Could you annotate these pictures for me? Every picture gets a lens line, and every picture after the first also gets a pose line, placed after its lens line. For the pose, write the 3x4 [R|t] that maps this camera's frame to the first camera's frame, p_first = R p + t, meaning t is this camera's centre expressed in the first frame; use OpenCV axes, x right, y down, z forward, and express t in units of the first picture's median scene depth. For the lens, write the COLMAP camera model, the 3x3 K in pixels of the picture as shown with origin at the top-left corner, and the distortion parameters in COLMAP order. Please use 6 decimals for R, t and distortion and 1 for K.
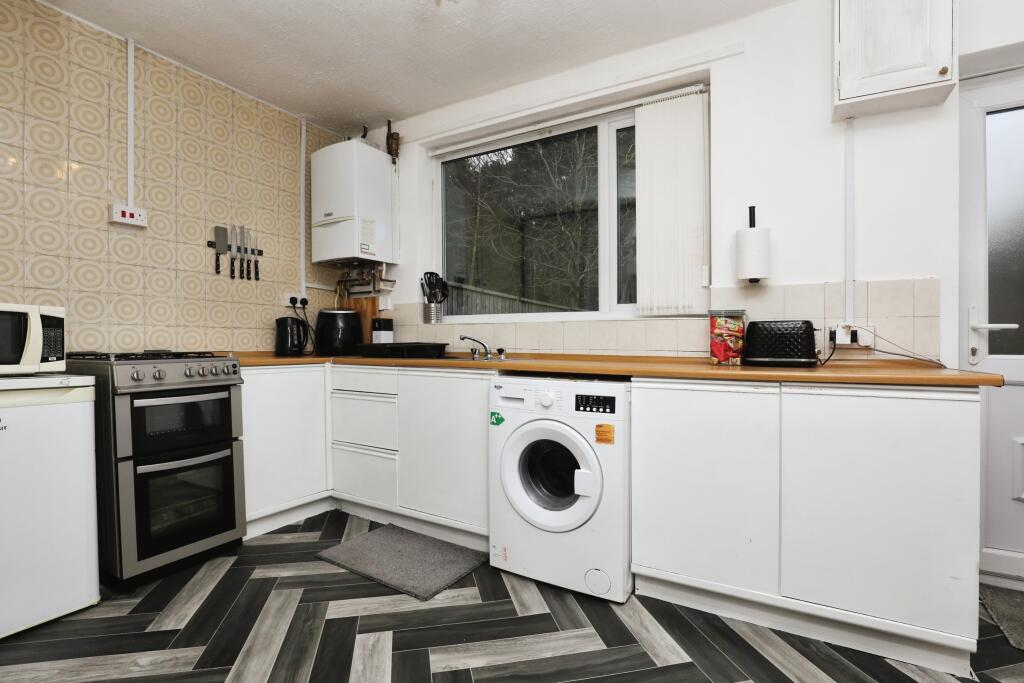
lens RADIAL K [[476.9, 0, 511.9], [0, 476.9, 348.4], [0, 0, 1]] dist [-0.033140, 0.000711]
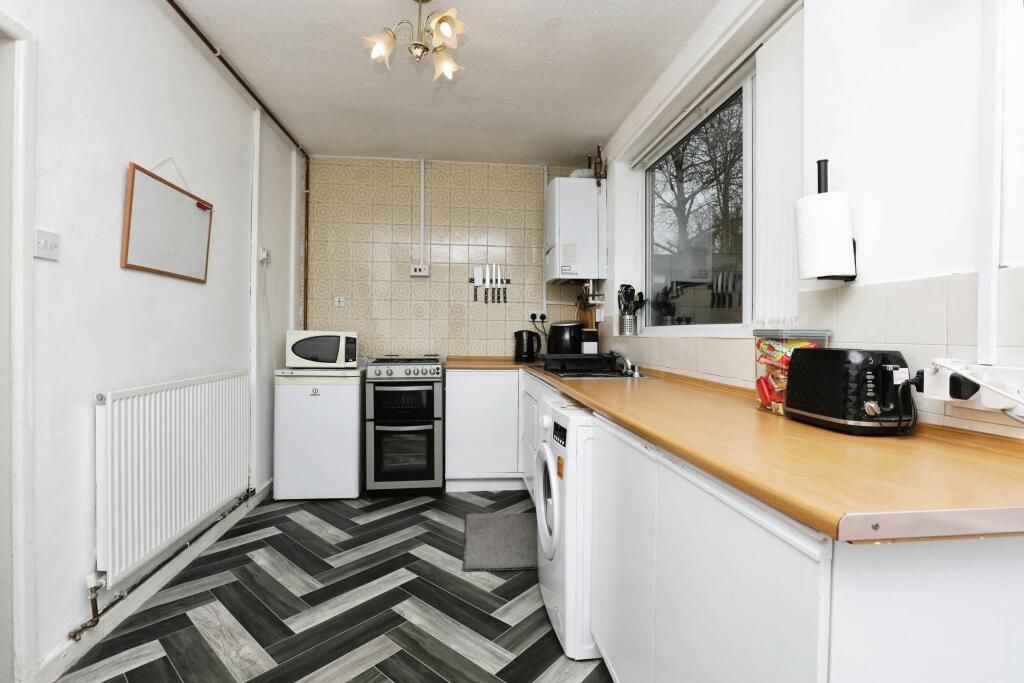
lens RADIAL K [[473.9, 0, 512.0], [0, 473.9, 341.5], [0, 0, 1]] dist [-0.040484, -0.000098]
pose [[0.600068, 0.013216, -0.799840, 0.680085], [-0.017603, 0.999840, 0.003315, -0.052981], [0.799756, 0.012090, 0.600204, 0.287769]]
